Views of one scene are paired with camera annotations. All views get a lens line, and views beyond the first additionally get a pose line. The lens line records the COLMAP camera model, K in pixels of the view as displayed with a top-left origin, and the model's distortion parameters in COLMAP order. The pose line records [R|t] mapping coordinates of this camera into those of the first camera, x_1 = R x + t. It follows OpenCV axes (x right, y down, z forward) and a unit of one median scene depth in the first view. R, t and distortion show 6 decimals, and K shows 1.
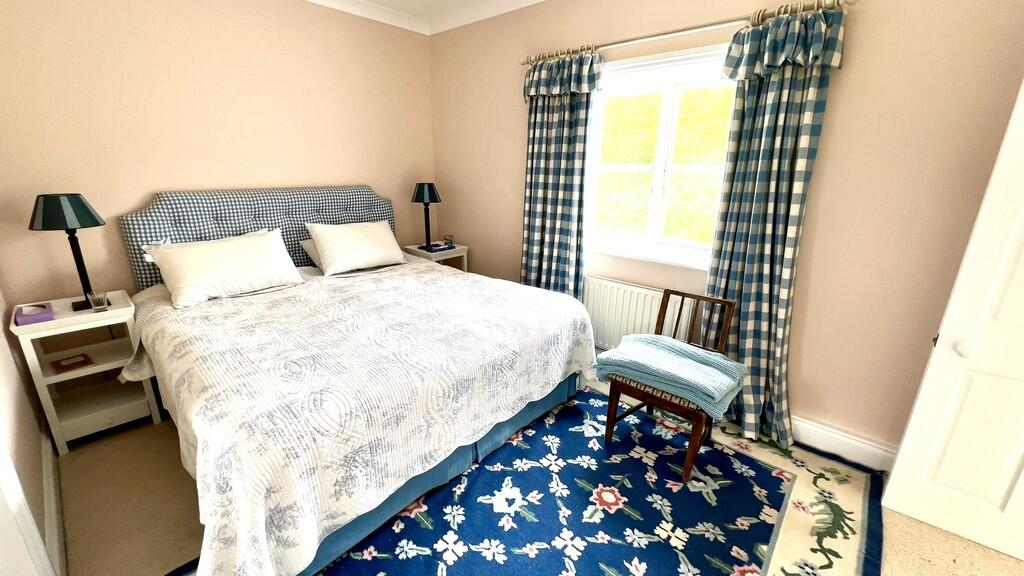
lens RADIAL K [[408.0, 0, 513.0], [0, 408.0, 285.2], [0, 0, 1]] dist [-0.000582, -0.000058]
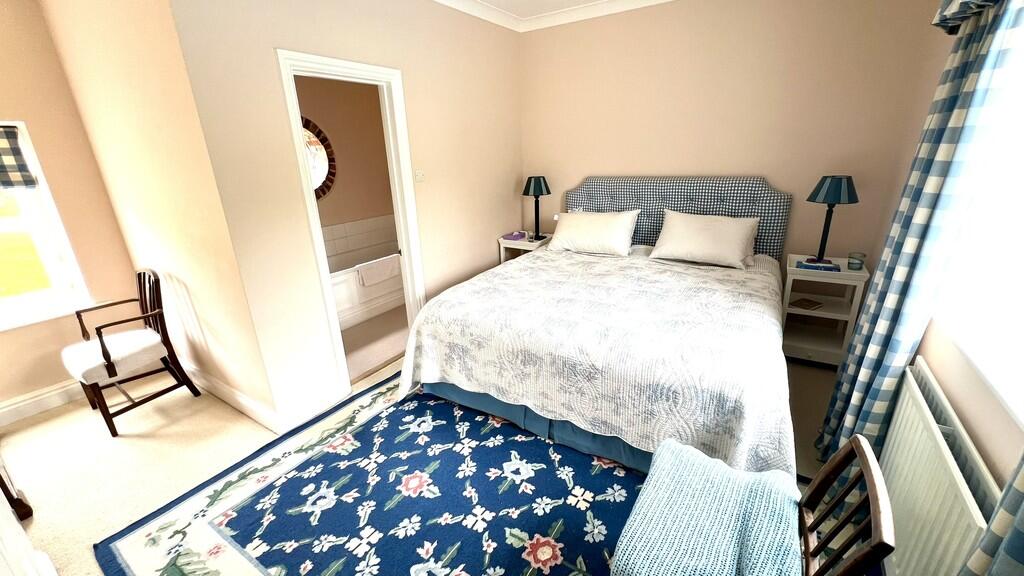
lens RADIAL K [[408.0, 0, 511.6], [0, 408.0, 293.3], [0, 0, 1]] dist [-0.000582, -0.000058]
pose [[0.162611, 0.305624, -0.938164, 0.867383], [-0.243167, 0.933905, 0.262088, -0.205558], [0.956257, 0.185512, 0.226181, 0.634926]]
